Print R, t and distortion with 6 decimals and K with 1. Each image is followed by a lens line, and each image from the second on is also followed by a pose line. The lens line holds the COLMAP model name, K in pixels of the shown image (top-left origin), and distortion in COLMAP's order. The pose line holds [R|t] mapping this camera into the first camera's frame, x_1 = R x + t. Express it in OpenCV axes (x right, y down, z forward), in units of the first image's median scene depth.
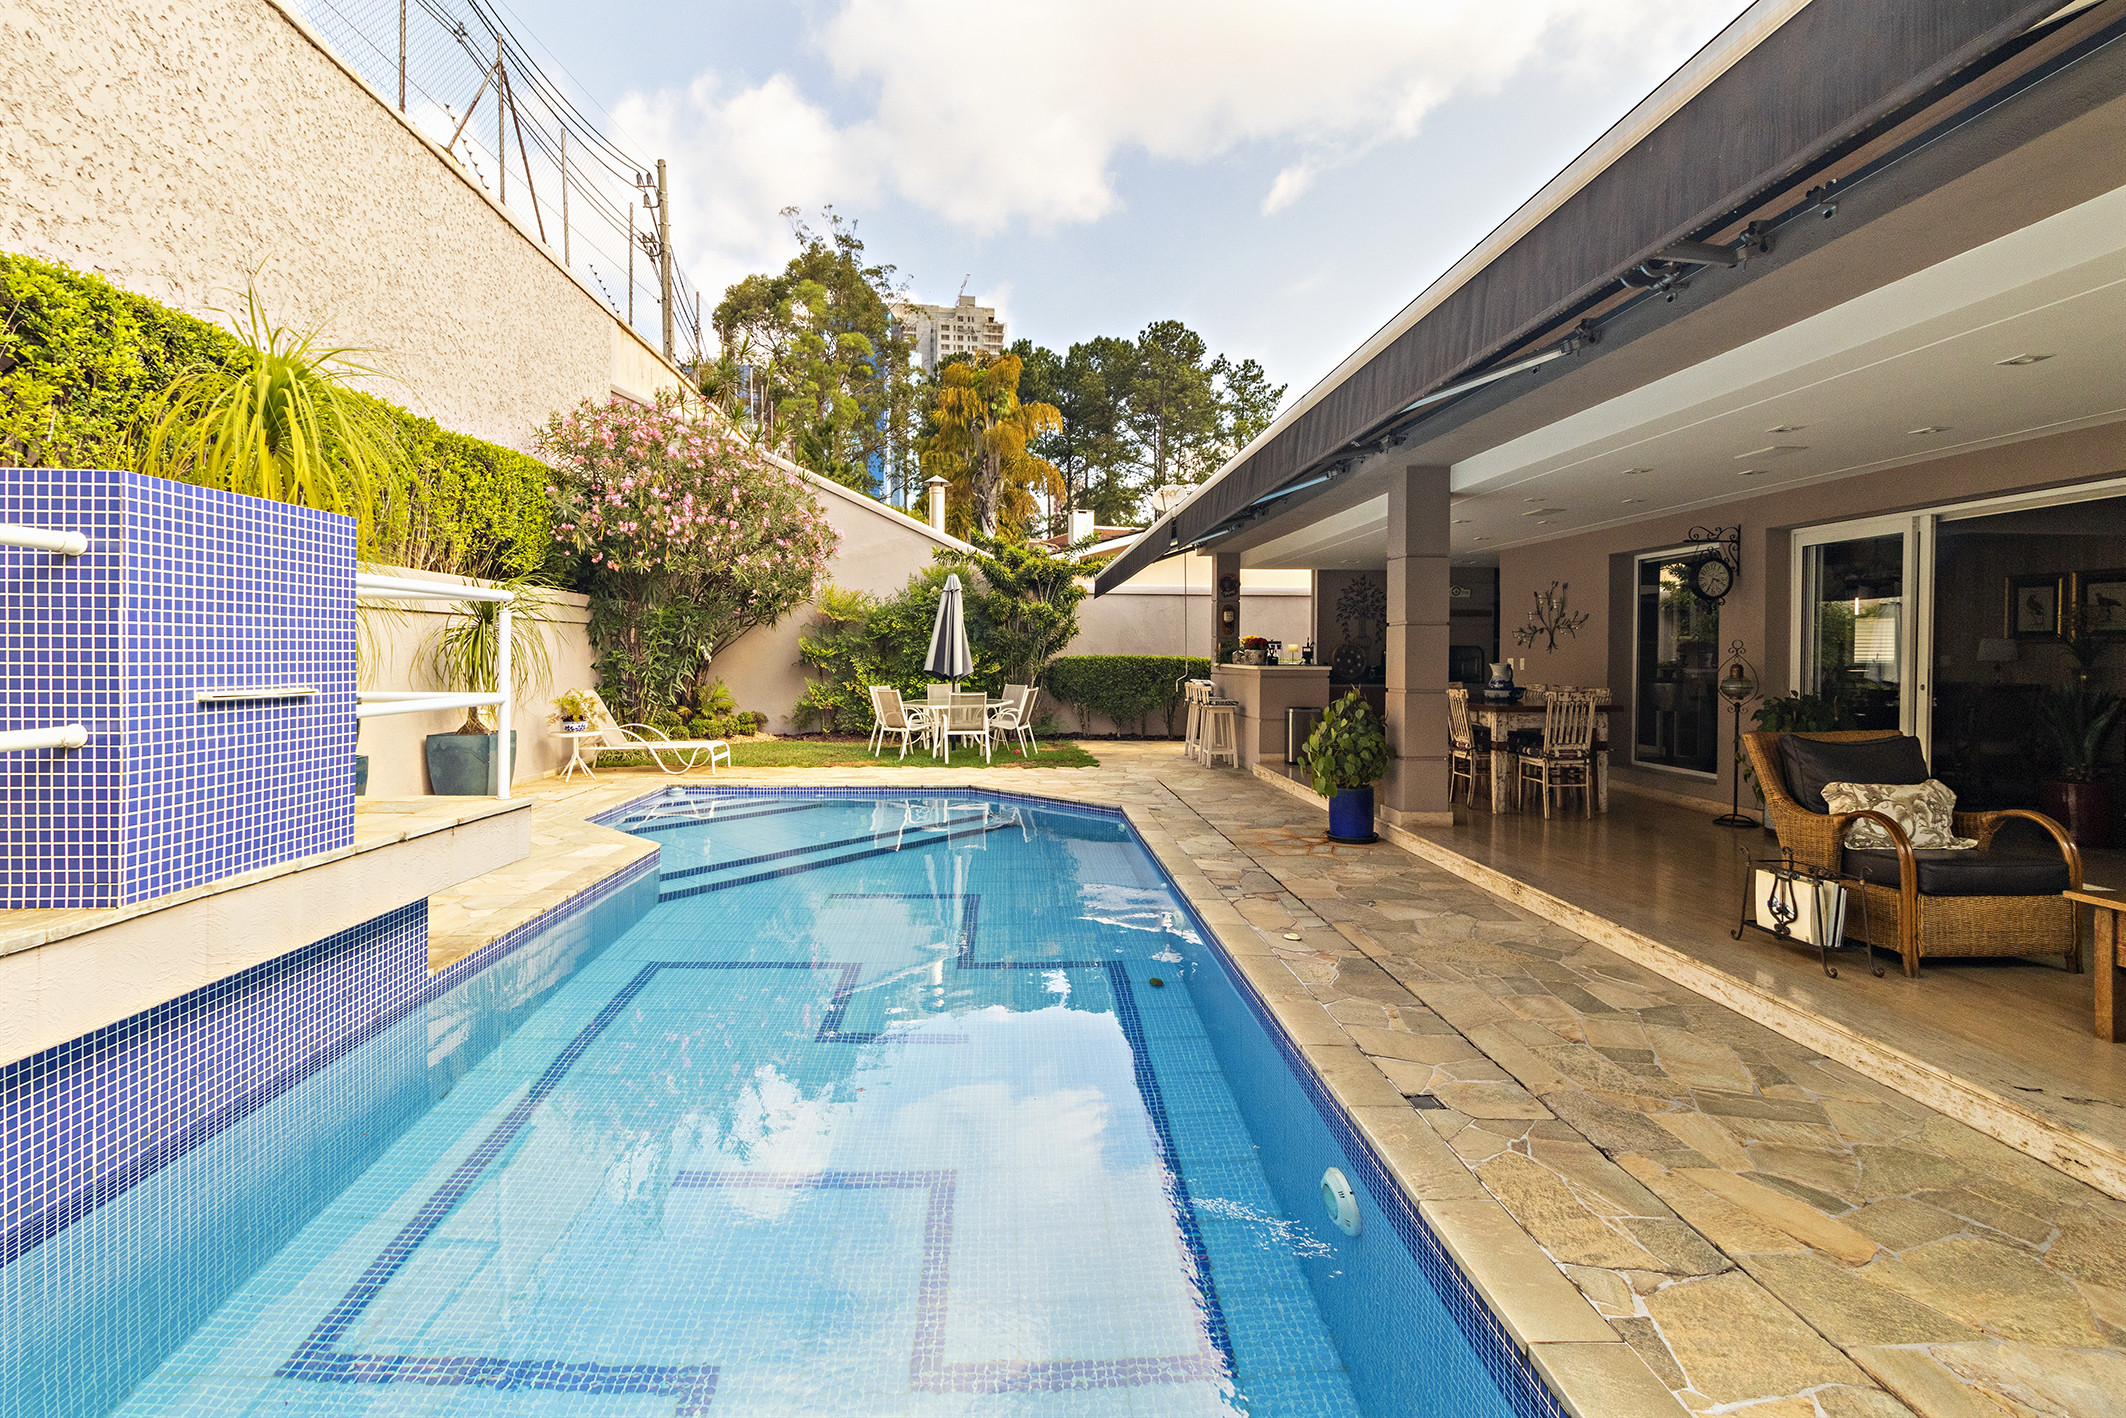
lens RADIAL K [[882.3, 0, 1055.6], [0, 882.3, 663.5], [0, 0, 1]] dist [0.000039, 0.000364]
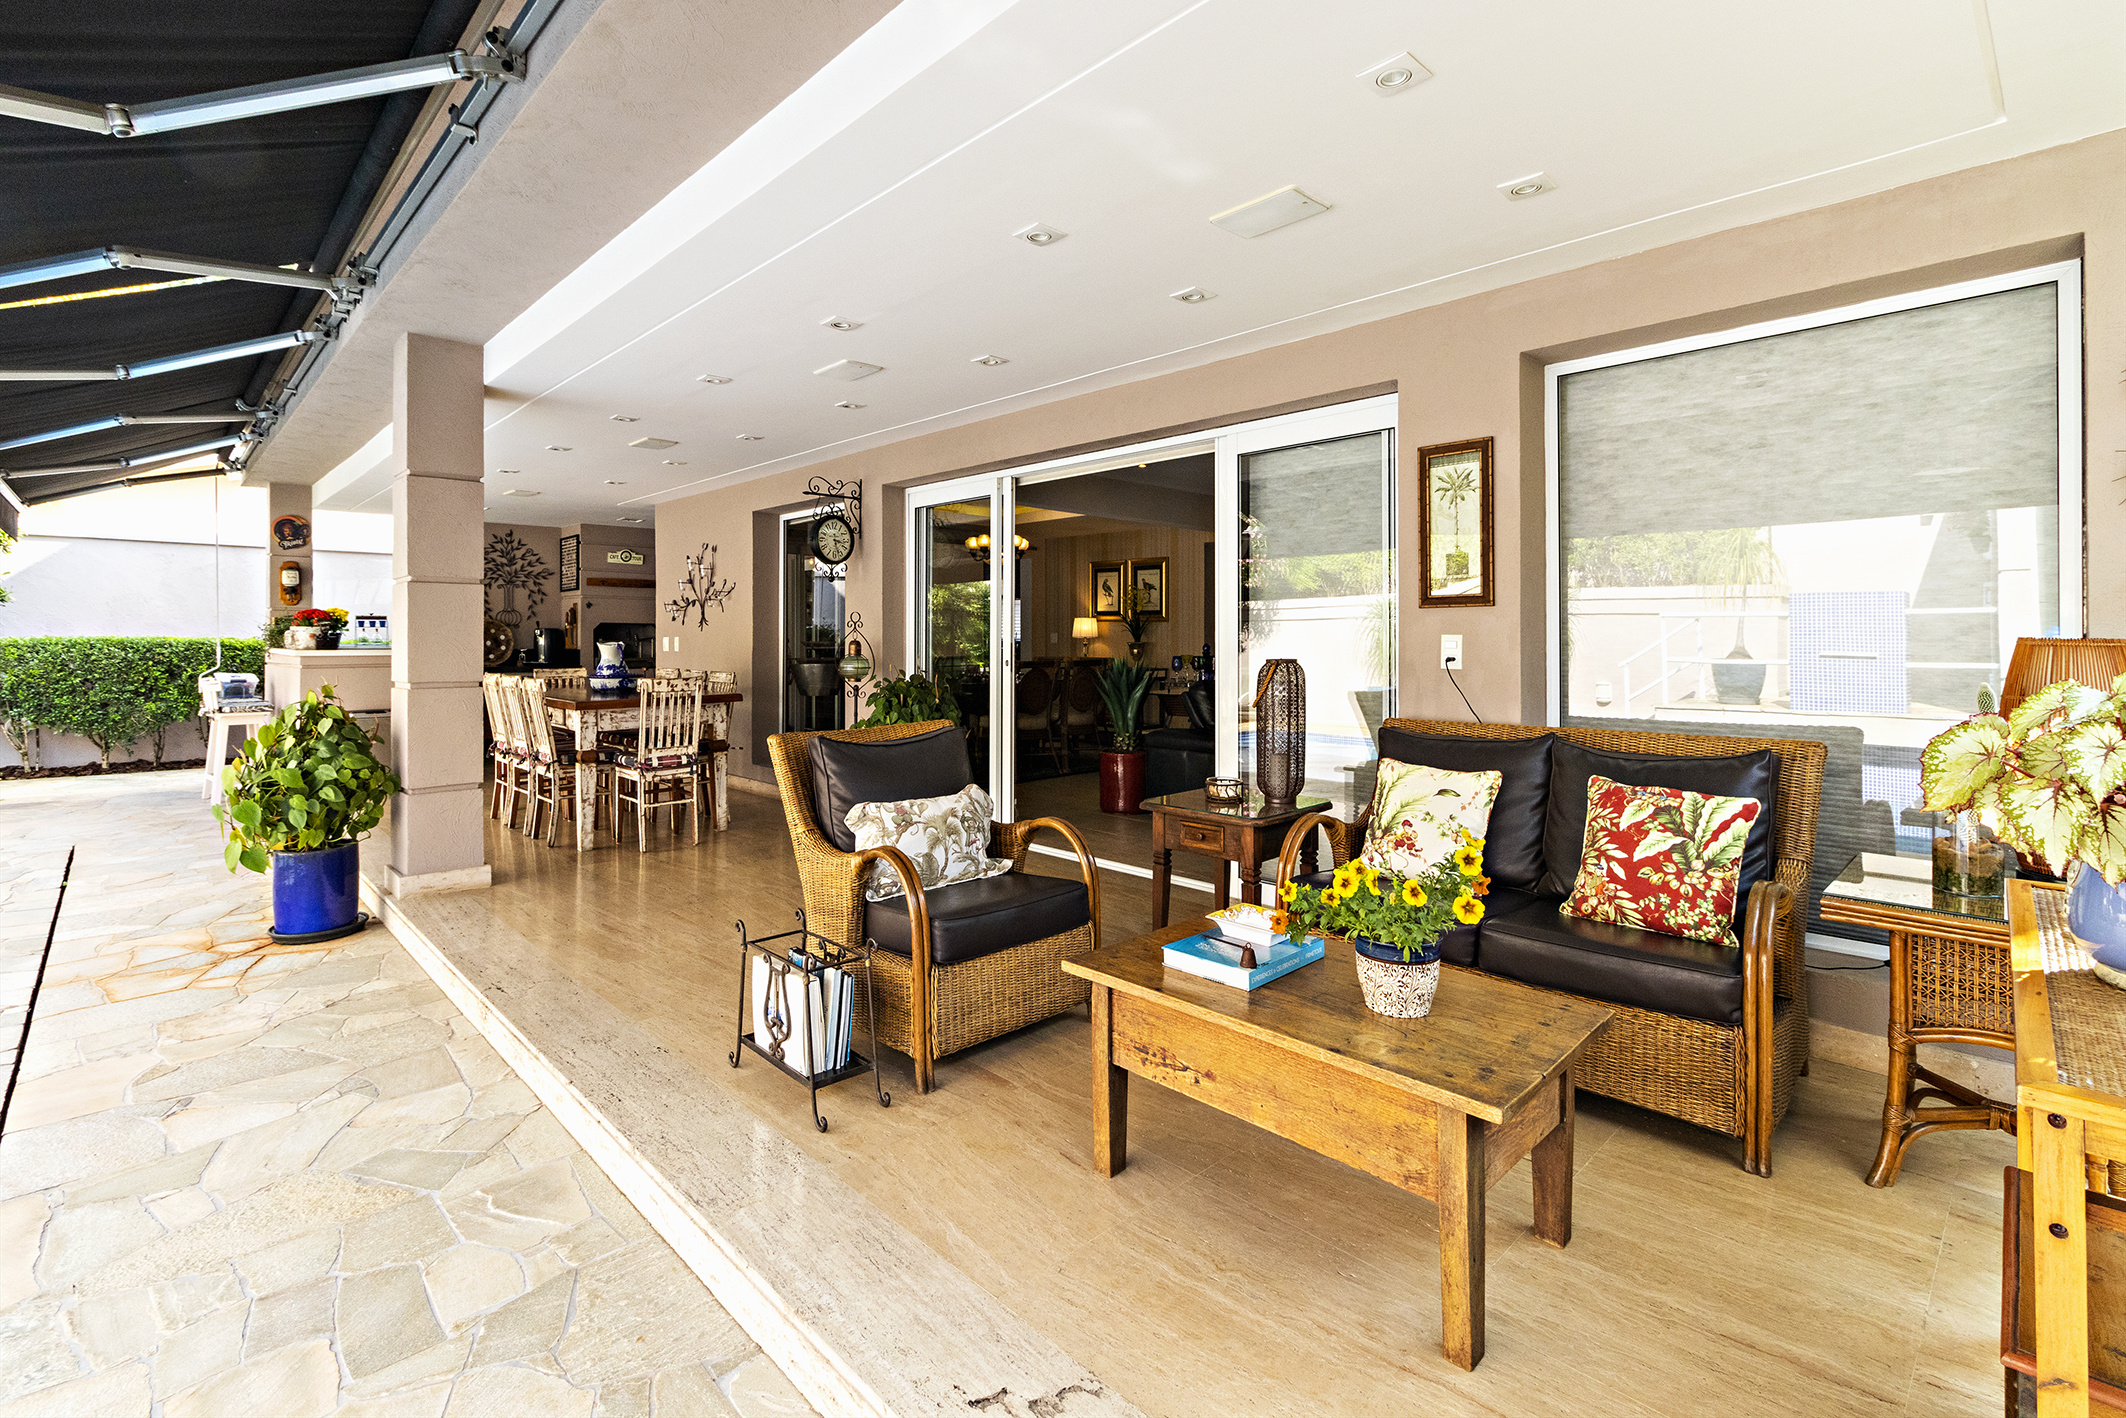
lens RADIAL K [[964.4, 0, 964.6], [0, 964.4, 642.0], [0, 0, 1]] dist [-0.001301, 0.000311]
pose [[0.782598, -0.006885, 0.622490, 0.267614], [0.010768, 0.999939, -0.002478, 0.005753], [-0.622435, 0.008642, 0.782624, 0.199272]]
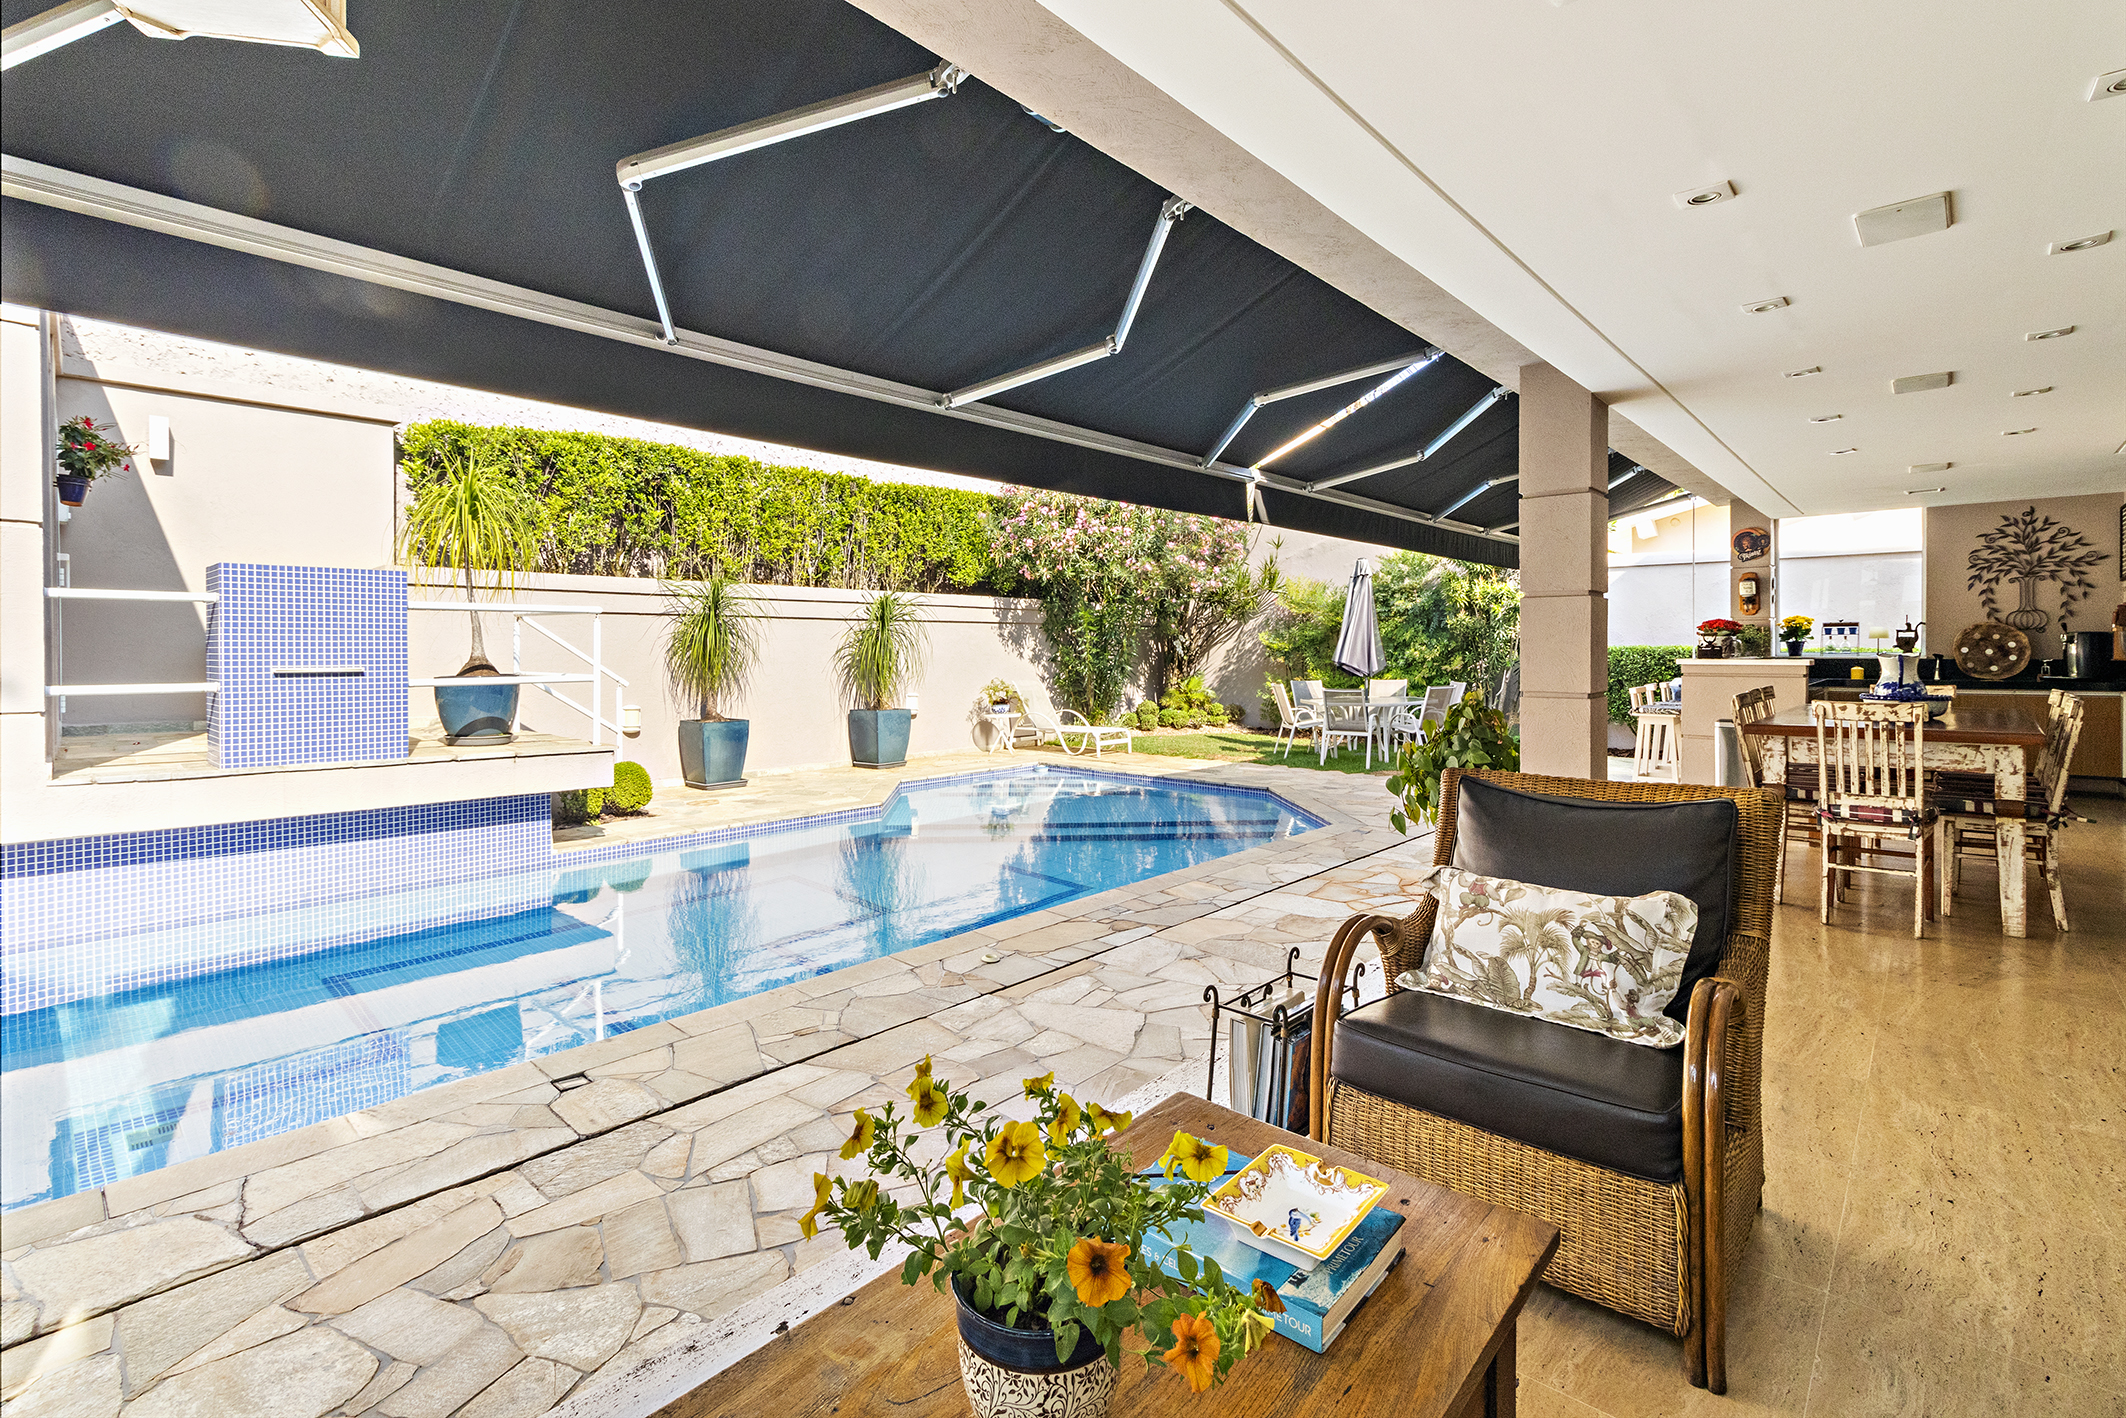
lens RADIAL K [[930.5, 0, 1143.5], [0, 930.5, 659.8], [0, 0, 1]] dist [0.000465, 0.000253]
pose [[0.743095, 0.000272, -0.669186, 0.636676], [0.000508, 0.999999, 0.000970, 0.004084], [0.669186, -0.001061, 0.743094, 0.253655]]
